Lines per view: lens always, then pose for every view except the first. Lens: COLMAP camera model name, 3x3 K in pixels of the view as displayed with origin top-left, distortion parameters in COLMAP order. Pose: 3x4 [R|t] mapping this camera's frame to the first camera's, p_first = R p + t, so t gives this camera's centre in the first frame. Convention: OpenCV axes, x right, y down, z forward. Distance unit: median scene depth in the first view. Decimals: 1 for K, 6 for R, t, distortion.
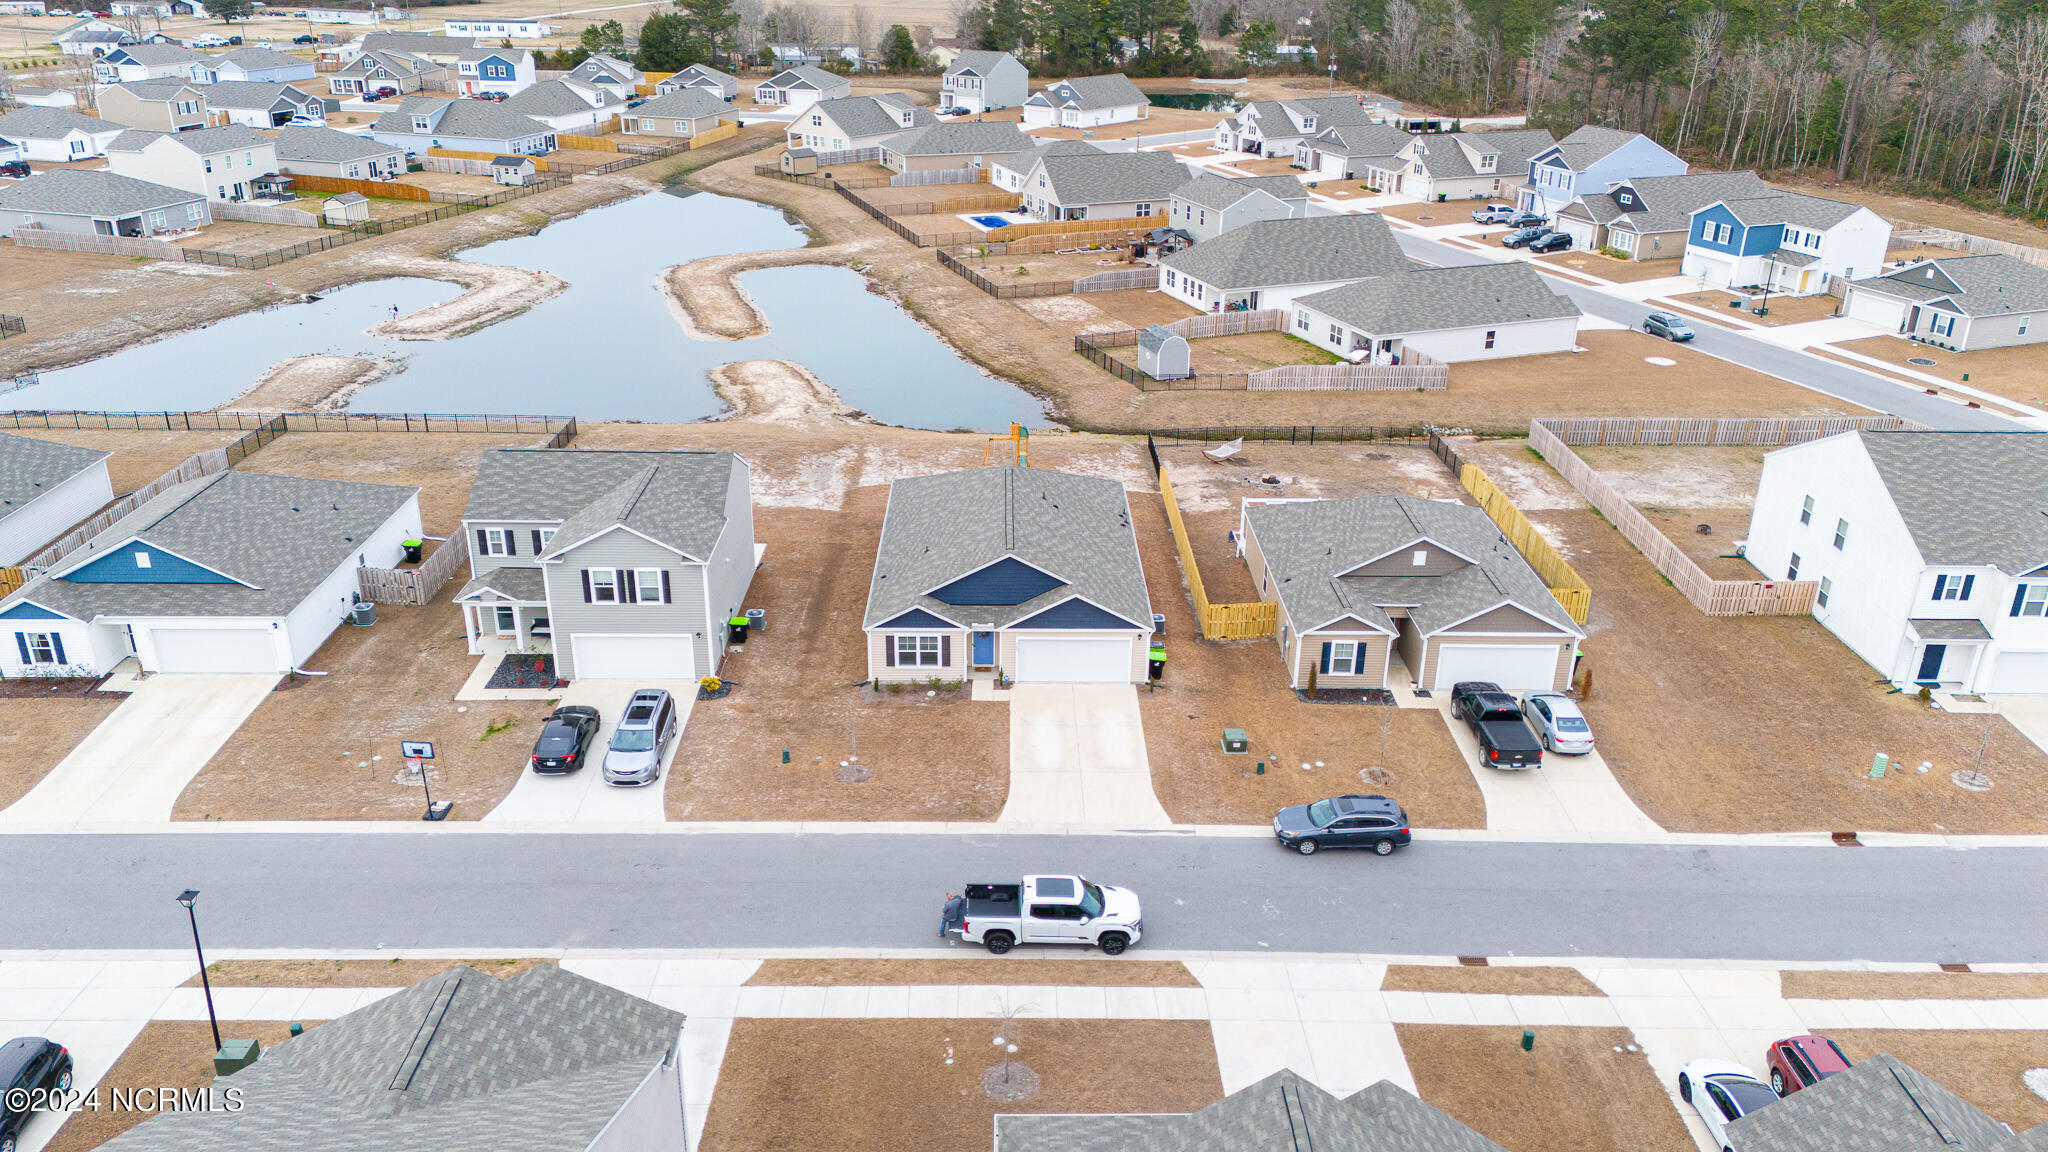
lens RADIAL K [[1489.7, 0, 1024.0], [0, 1489.7, 576.0], [0, 0, 1]] dist [0.094519, -0.110766]
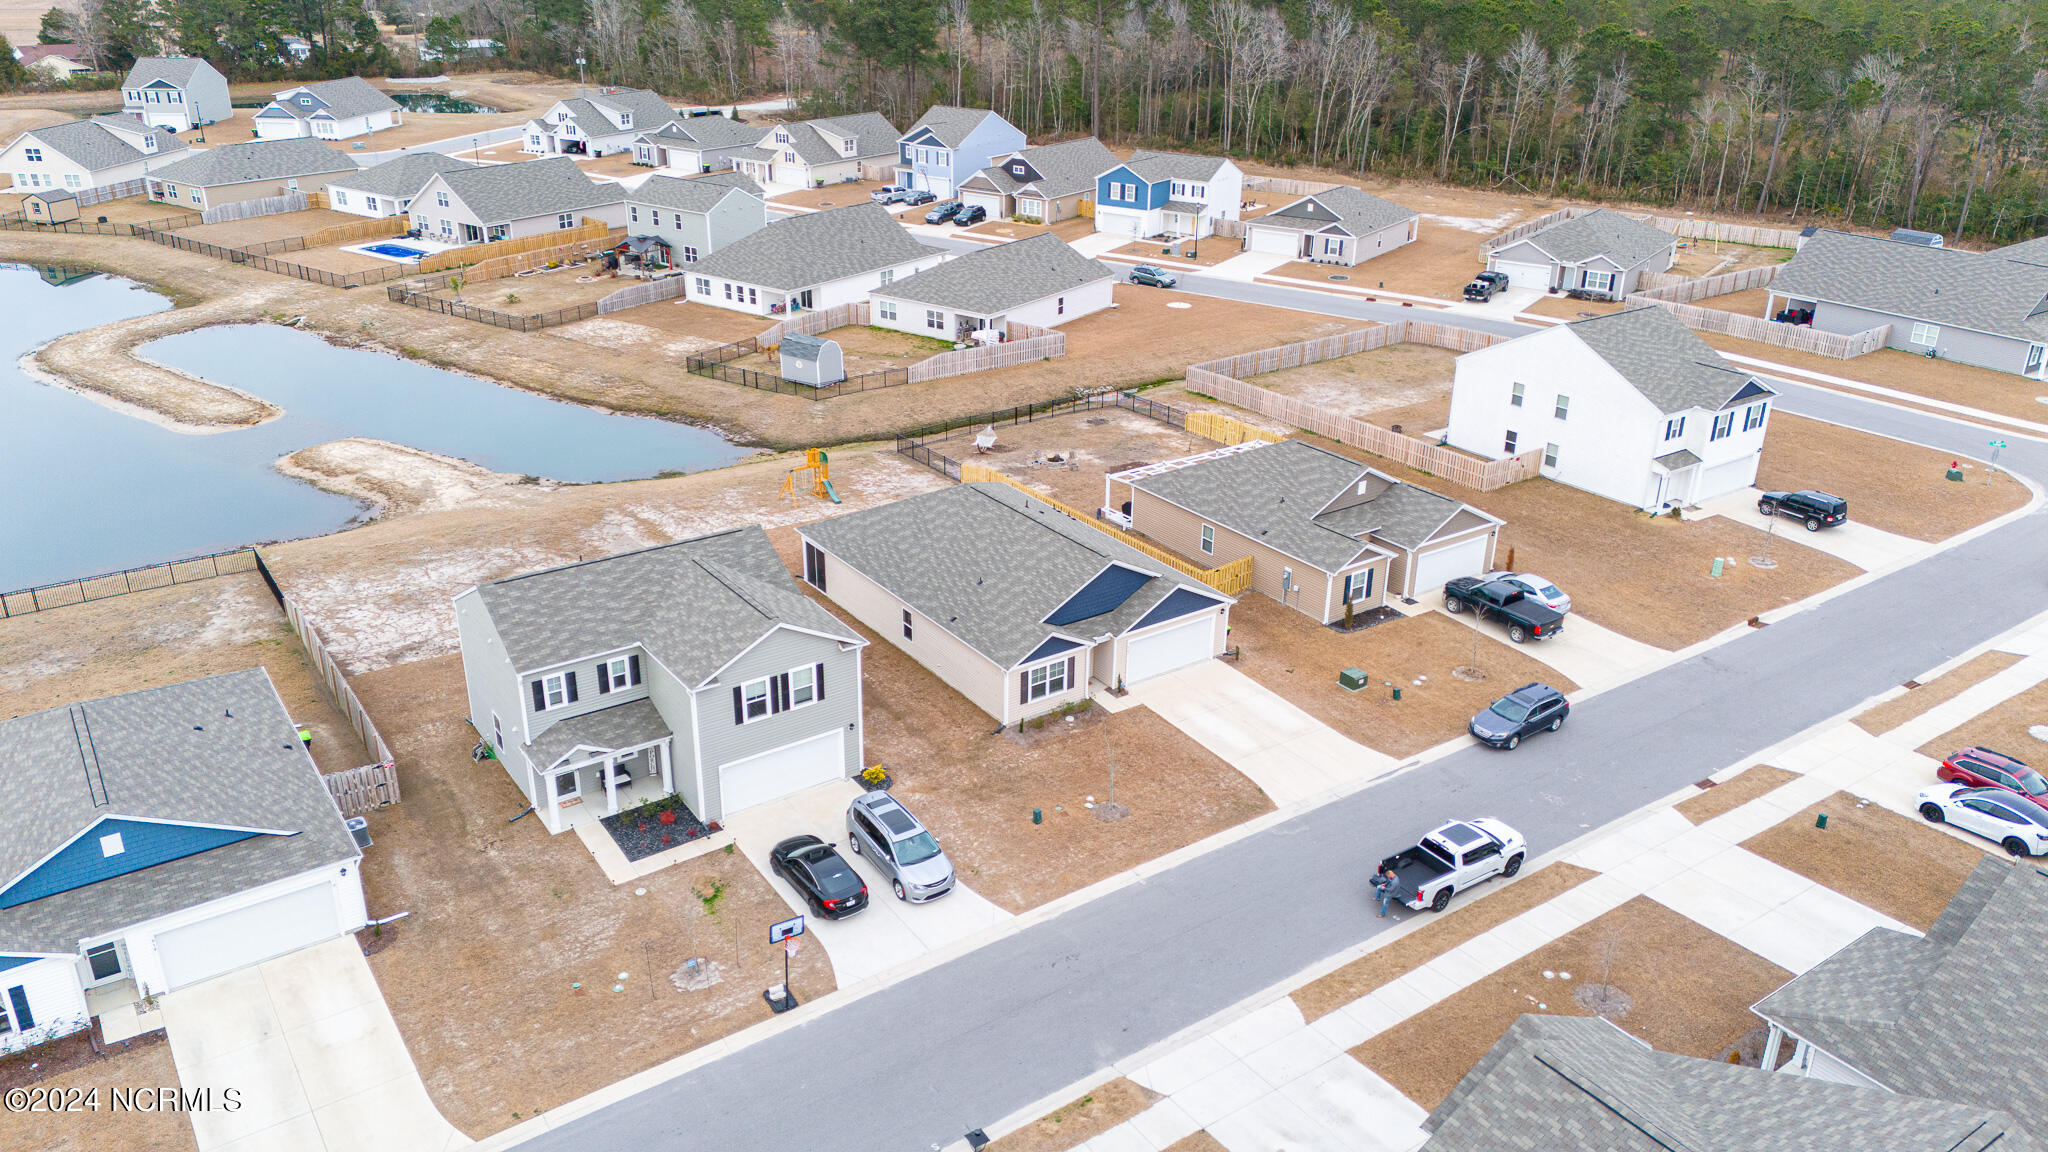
lens RADIAL K [[1489.7, 0, 1024.0], [0, 1489.7, 576.0], [0, 0, 1]] dist [0.094519, -0.110766]
pose [[0.825992, -0.226072, 0.516361, -0.451759], [0.222169, 0.972465, 0.070372, -0.069072], [-0.518053, 0.056593, 0.853474, 0.144072]]
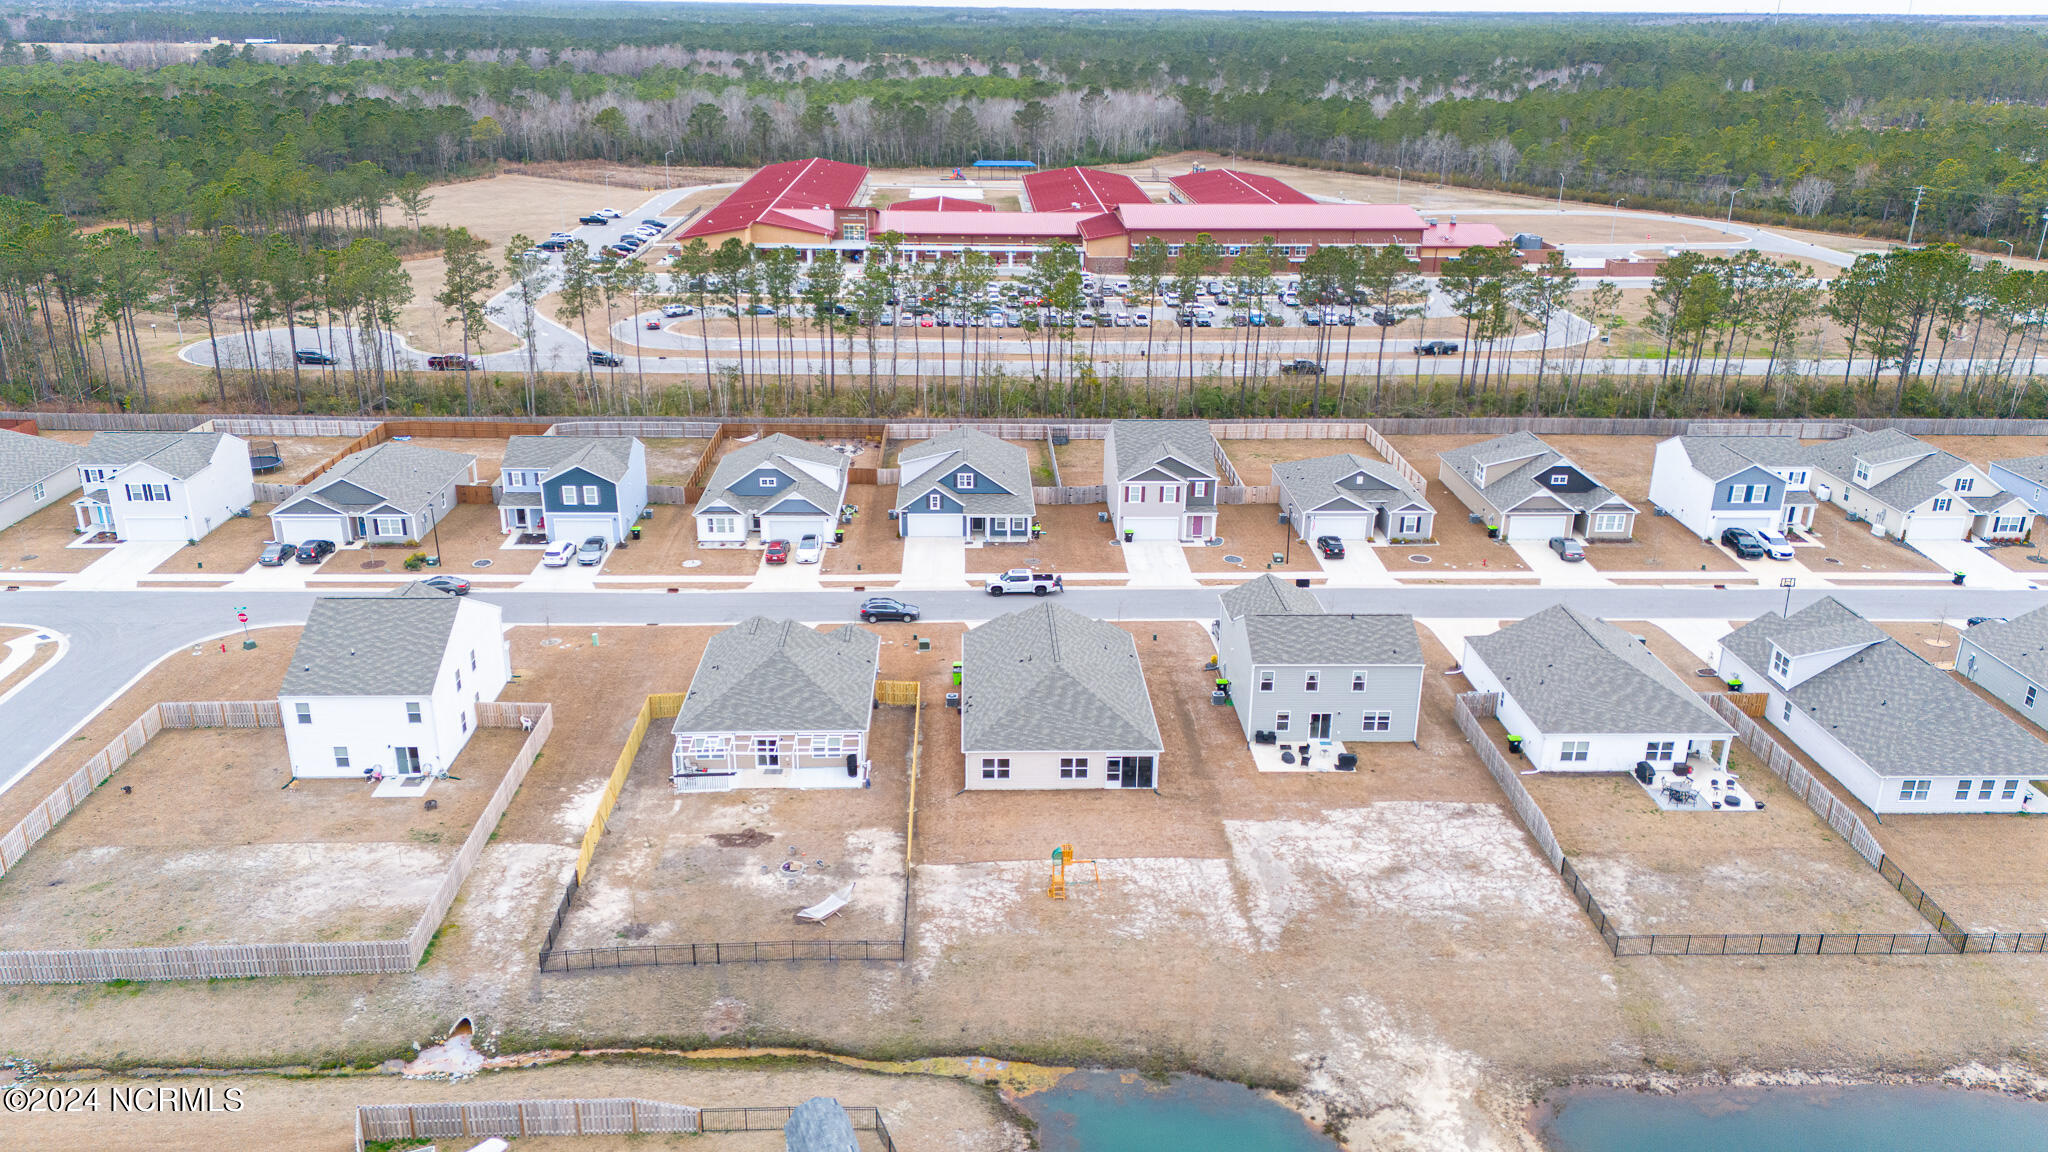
lens RADIAL K [[1489.7, 0, 1024.0], [0, 1489.7, 576.0], [0, 0, 1]] dist [0.094519, -0.110766]
pose [[-0.999310, -0.012234, -0.035074, 0.060662], [-0.033151, 0.719735, 0.693457, -0.950146], [0.016760, 0.694141, -0.719644, 1.725768]]
